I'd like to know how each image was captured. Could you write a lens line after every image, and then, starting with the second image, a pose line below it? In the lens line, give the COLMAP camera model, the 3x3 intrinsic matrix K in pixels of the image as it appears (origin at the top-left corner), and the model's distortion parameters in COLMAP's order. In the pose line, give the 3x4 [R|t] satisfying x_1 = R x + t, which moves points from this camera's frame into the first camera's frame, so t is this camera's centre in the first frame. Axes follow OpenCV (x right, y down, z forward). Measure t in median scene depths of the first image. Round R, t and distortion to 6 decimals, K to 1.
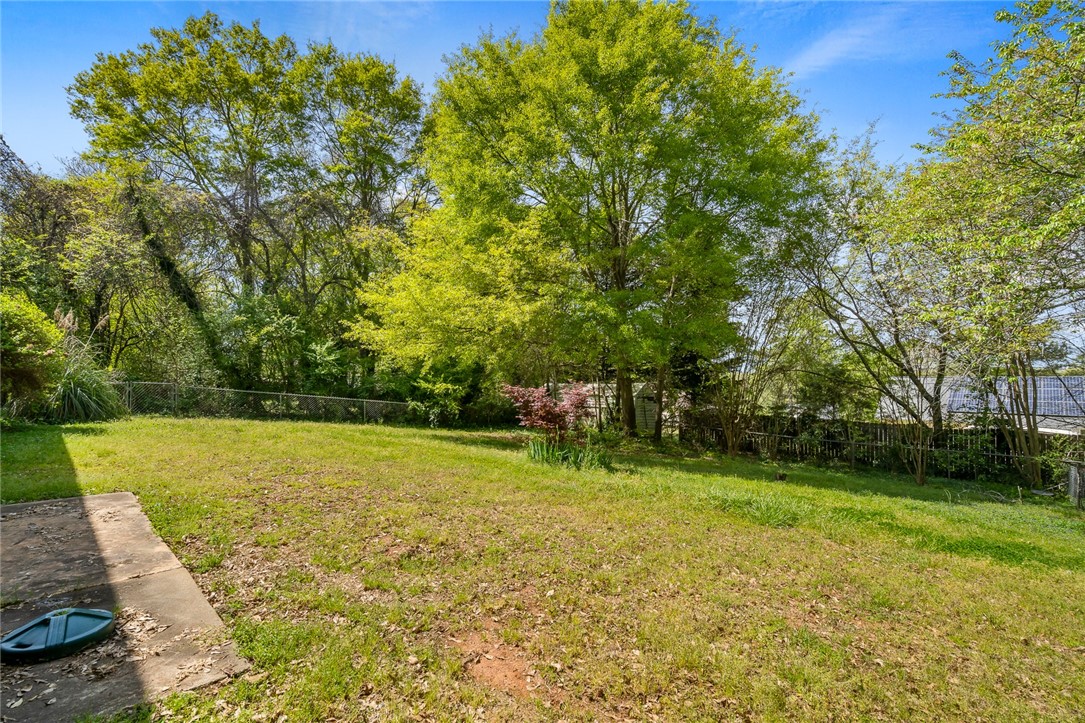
lens RADIAL K [[494.6, 0, 547.4], [0, 494.6, 365.8], [0, 0, 1]] dist [-0.003050, 0.000182]
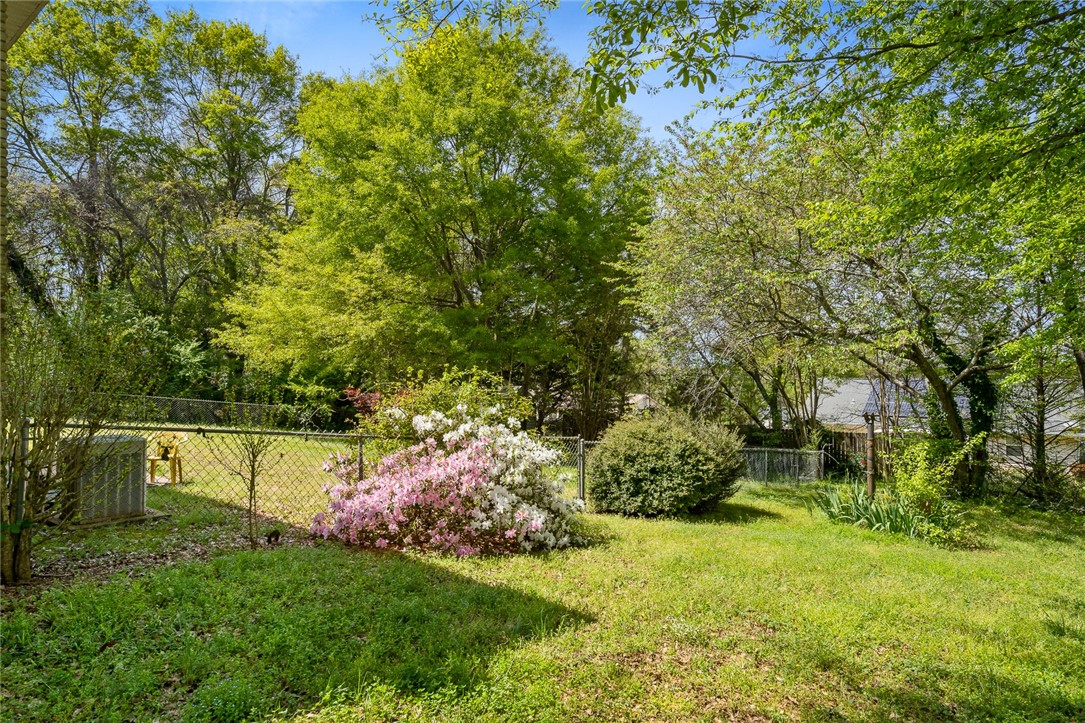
lens RADIAL K [[666.4, 0, 542.5], [0, 666.4, 361.5], [0, 0, 1]] dist [0.020488, -0.002589]
pose [[0.996758, 0.005295, 0.080286, 0.130803], [-0.005801, 0.999965, 0.006075, -0.022724], [-0.080251, -0.006521, 0.996753, -0.353249]]
